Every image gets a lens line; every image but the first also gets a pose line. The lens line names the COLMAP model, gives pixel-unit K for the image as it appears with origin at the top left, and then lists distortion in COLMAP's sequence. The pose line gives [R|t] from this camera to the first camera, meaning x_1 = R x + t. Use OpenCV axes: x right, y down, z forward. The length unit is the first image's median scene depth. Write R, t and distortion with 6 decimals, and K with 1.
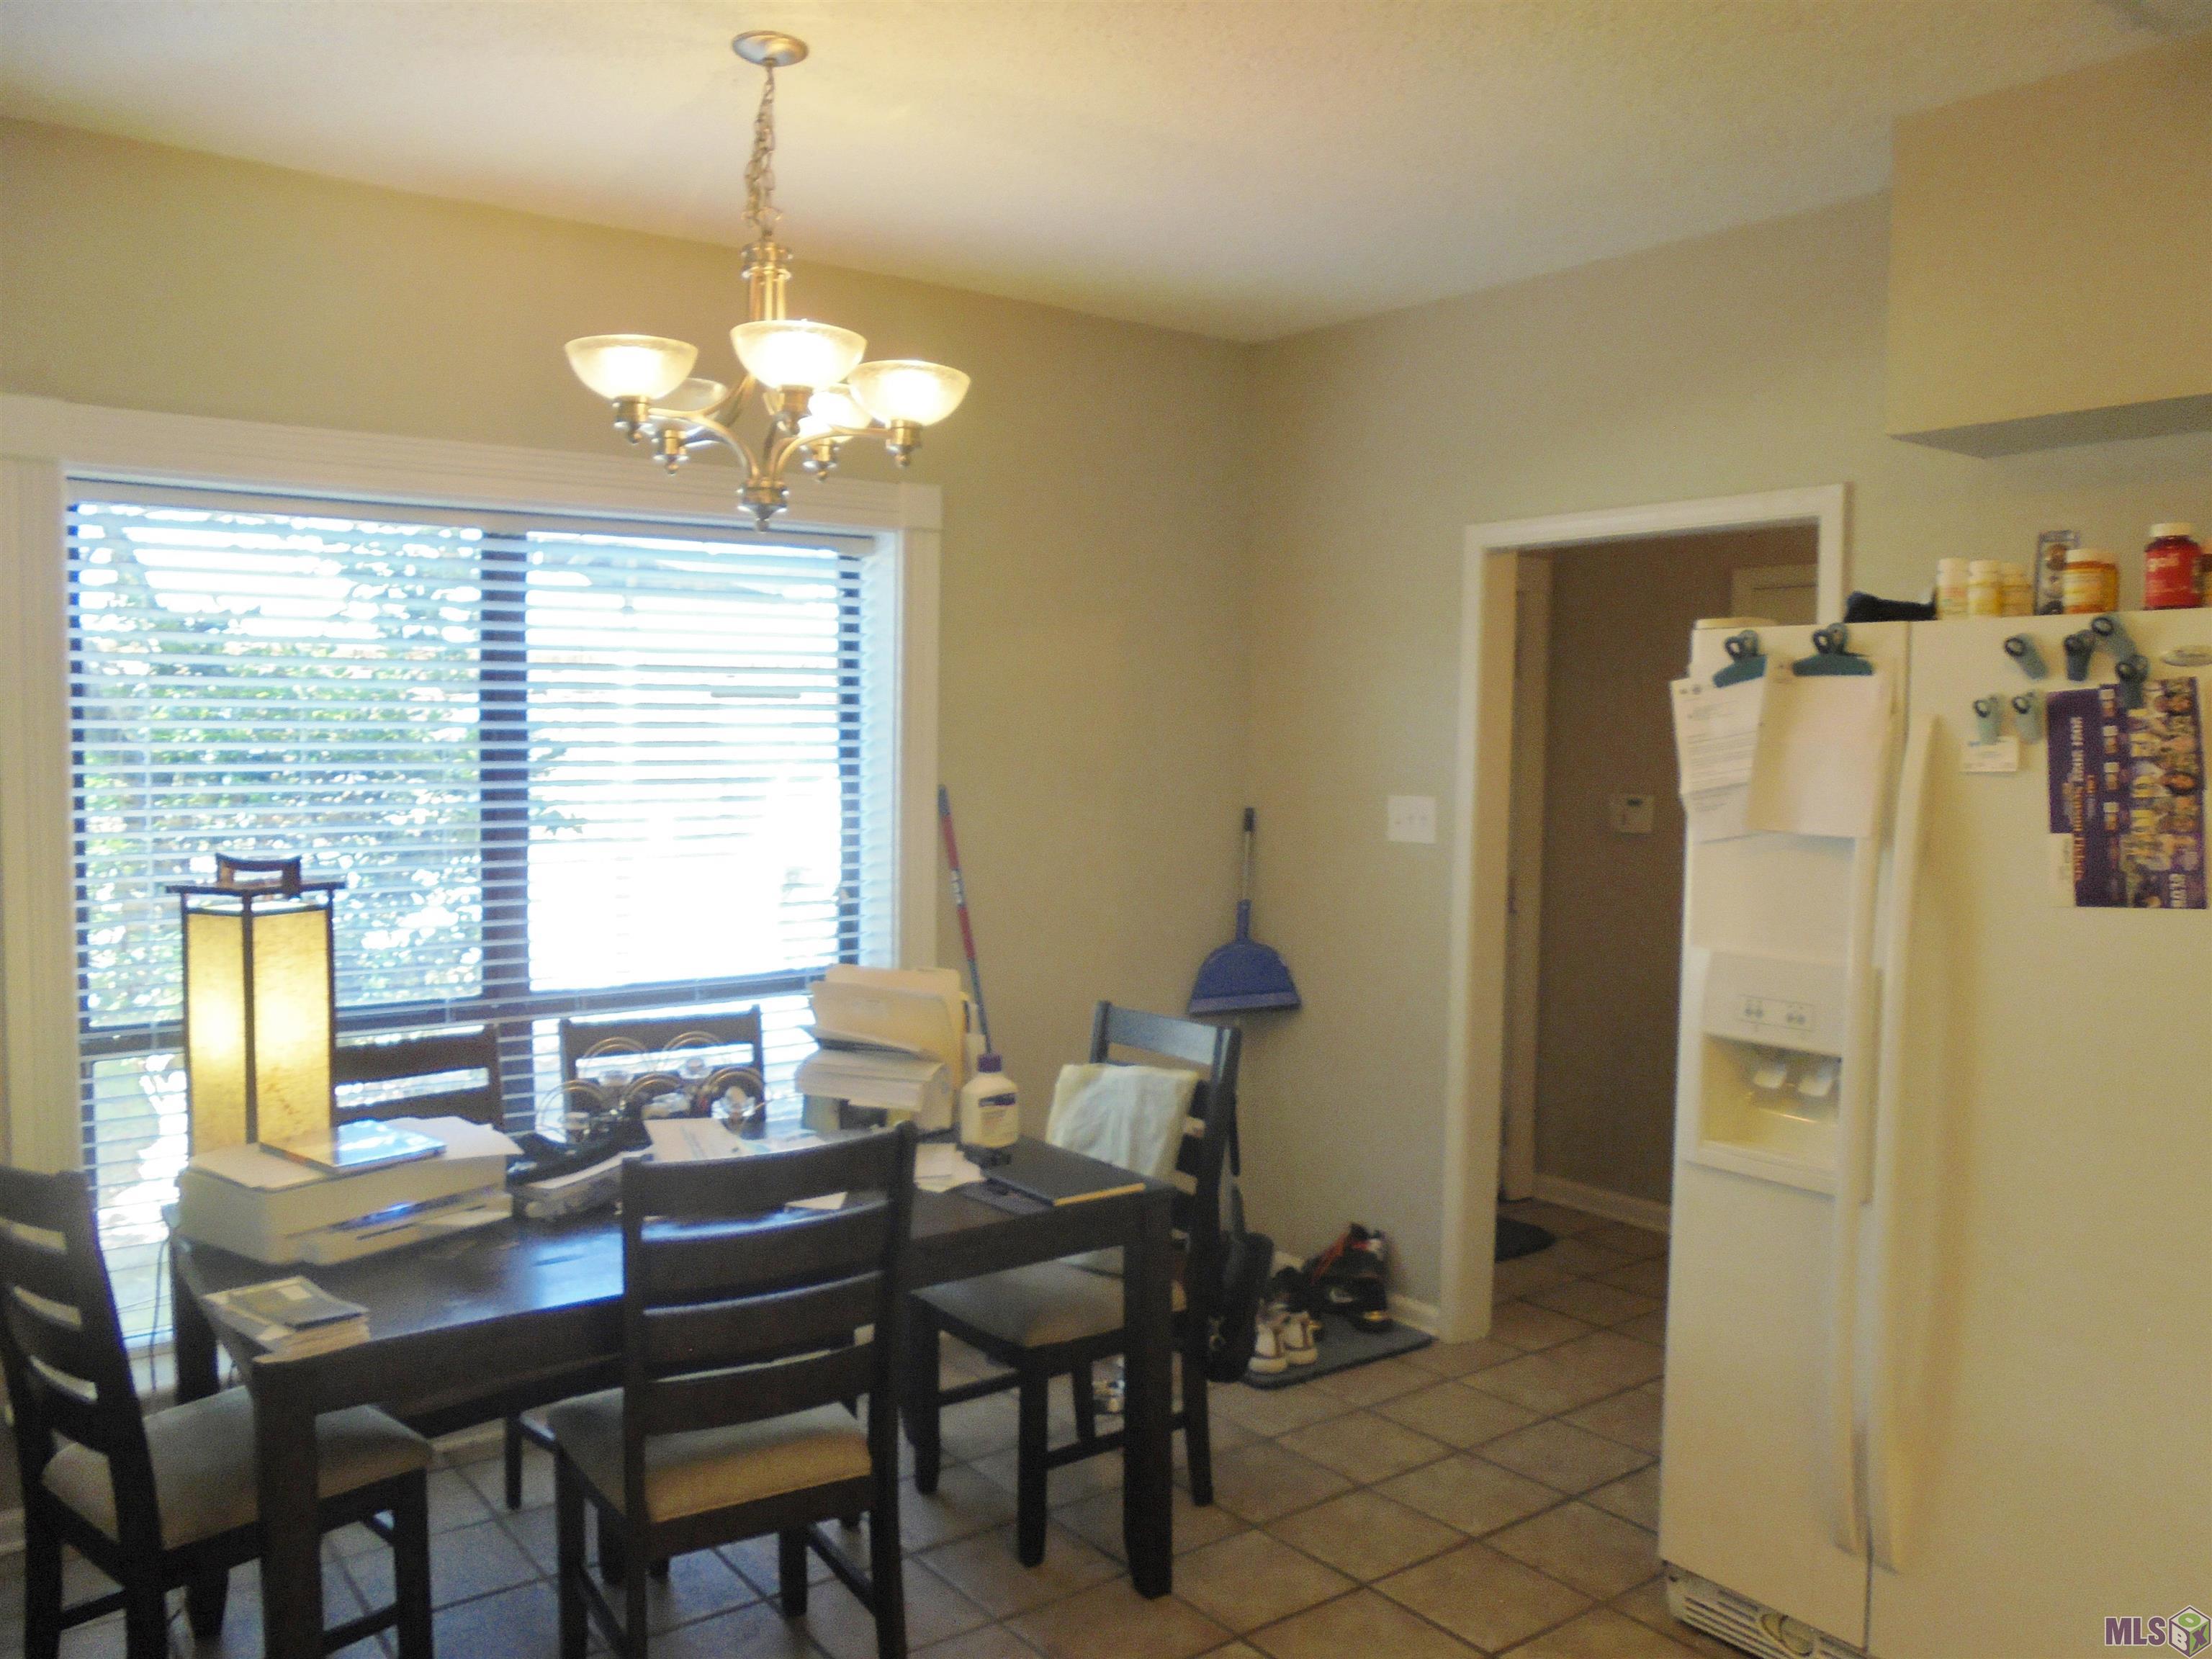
lens RADIAL K [[1697.0, 0, 1112.2], [0, 1697.0, 836.9], [0, 0, 1]] dist [-0.074637, 0.035179]
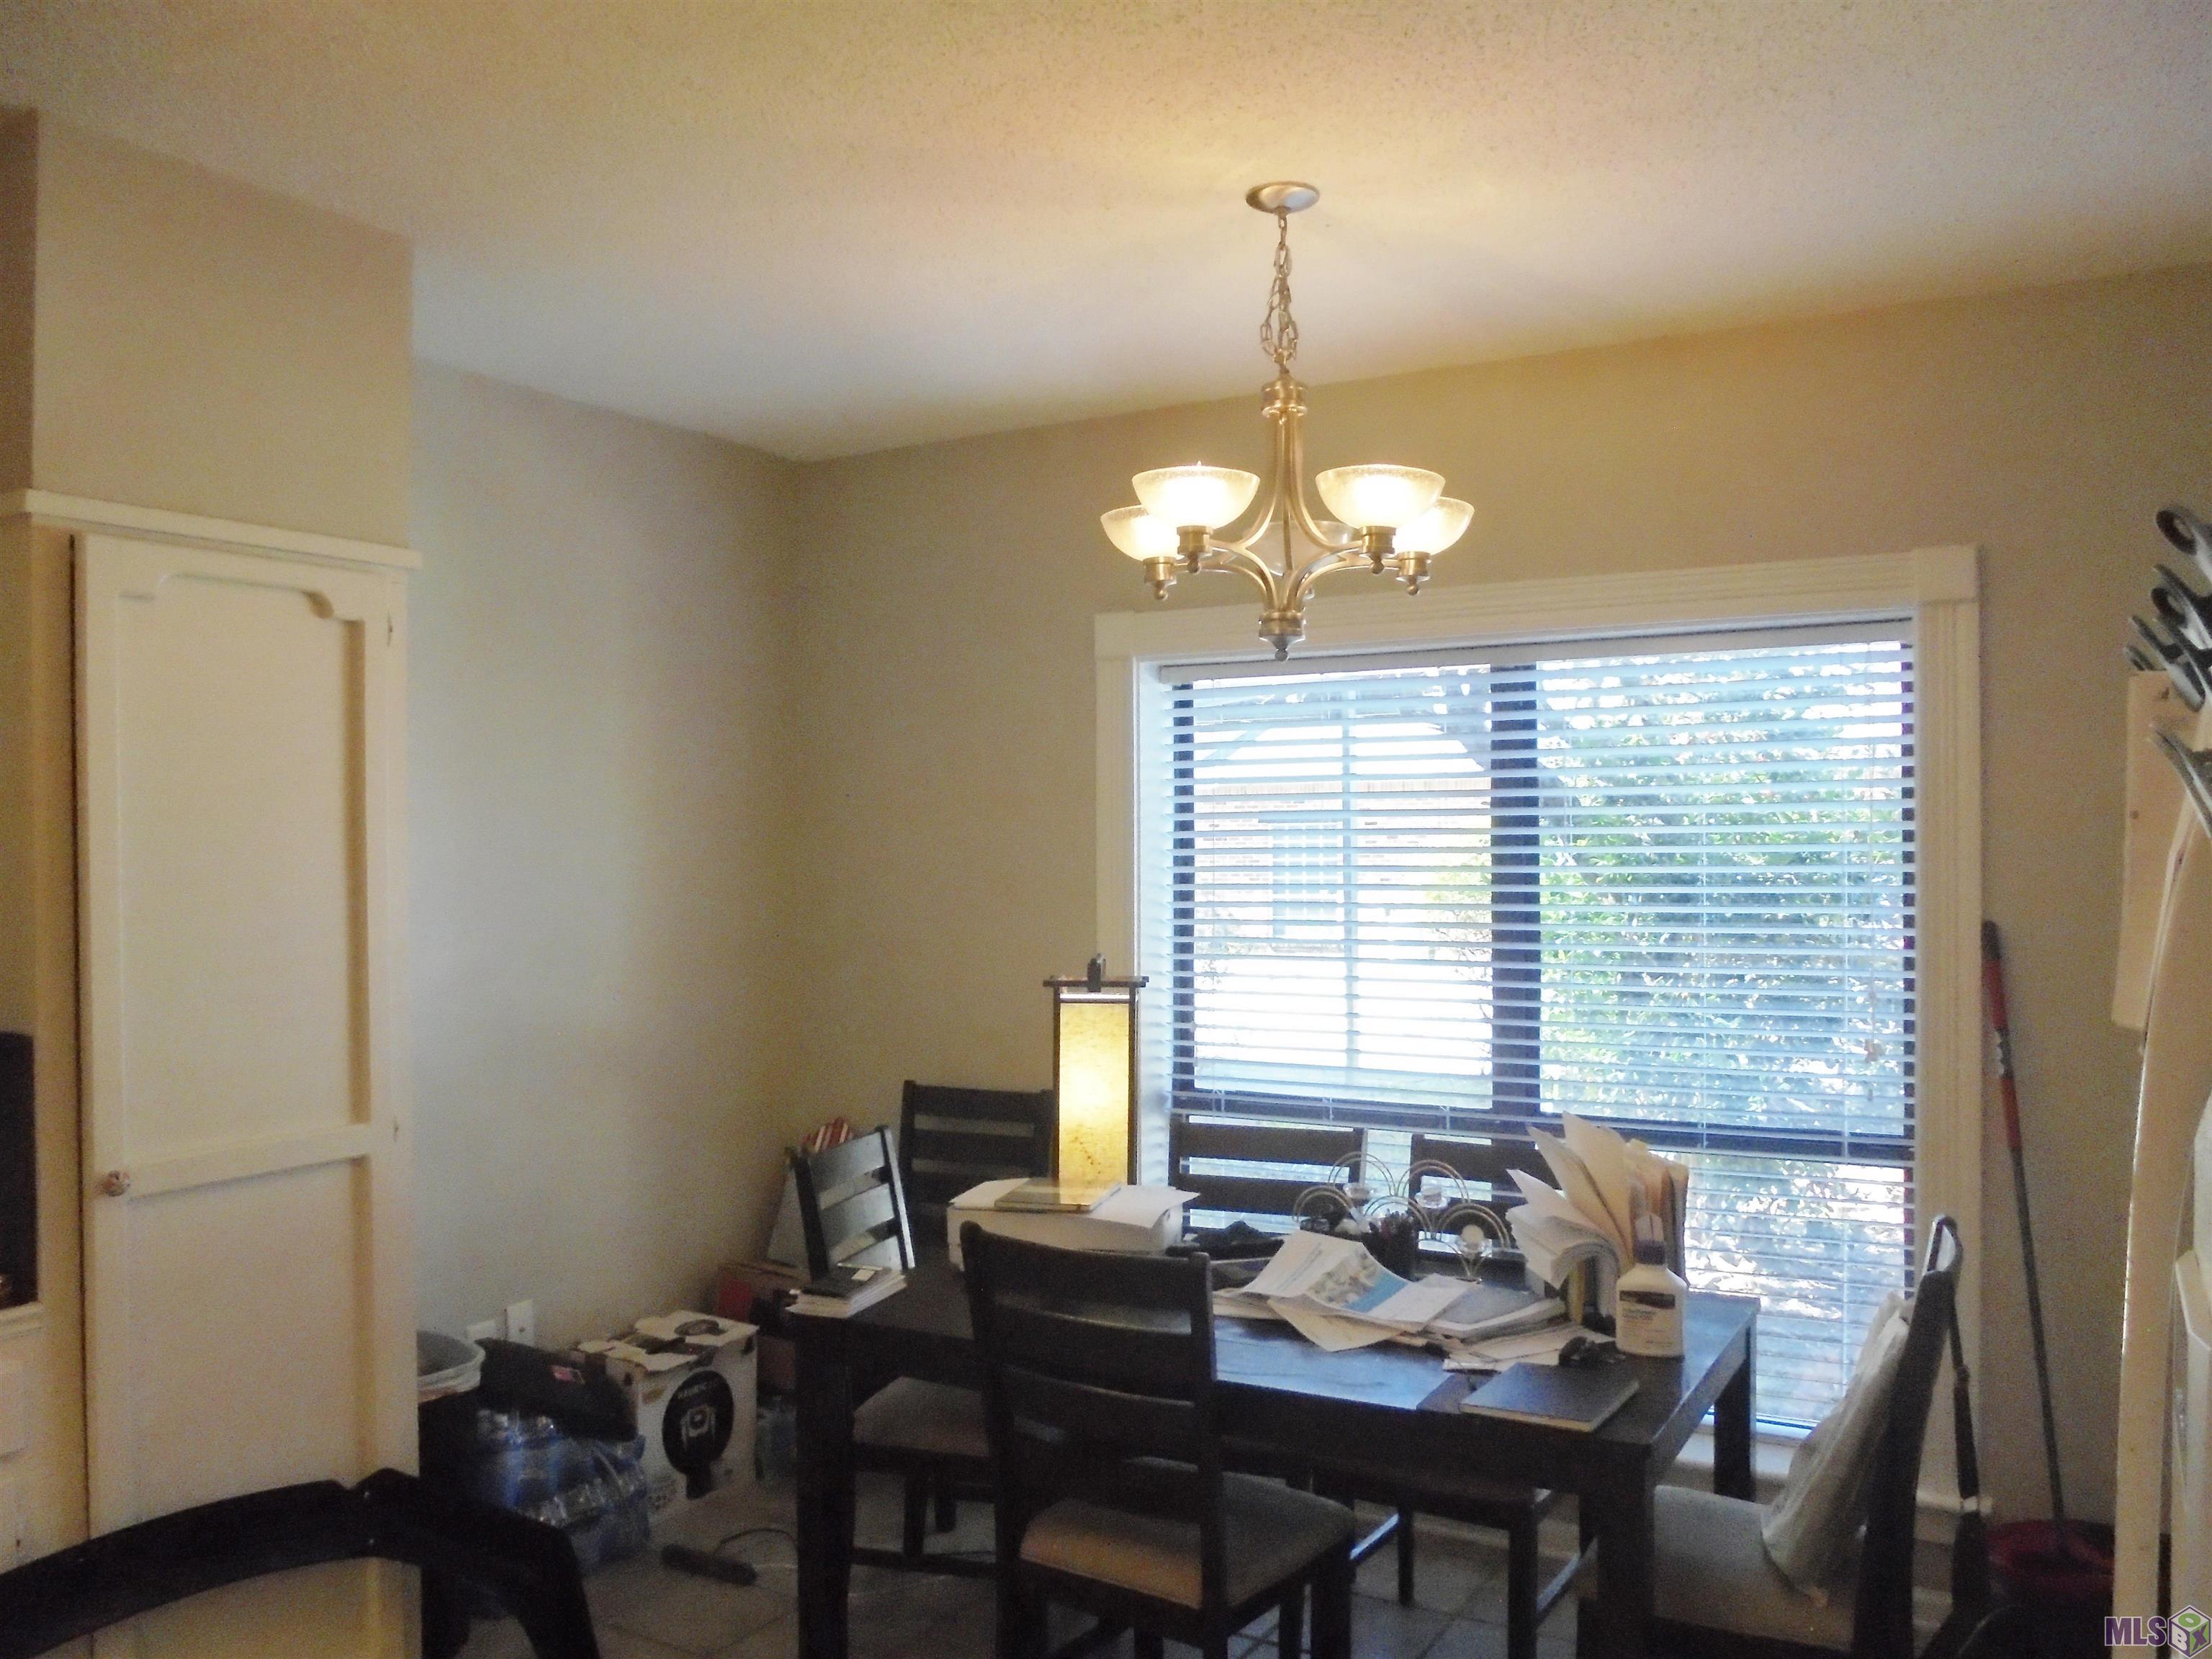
lens RADIAL K [[1697.0, 0, 1112.9], [0, 1697.0, 831.9], [0, 0, 1]] dist [-0.074637, 0.035179]
pose [[0.409919, -0.019264, -0.911918, 0.599749], [-0.050111, 0.997791, -0.043604, -0.024244], [0.910744, 0.063571, 0.408048, 0.431935]]
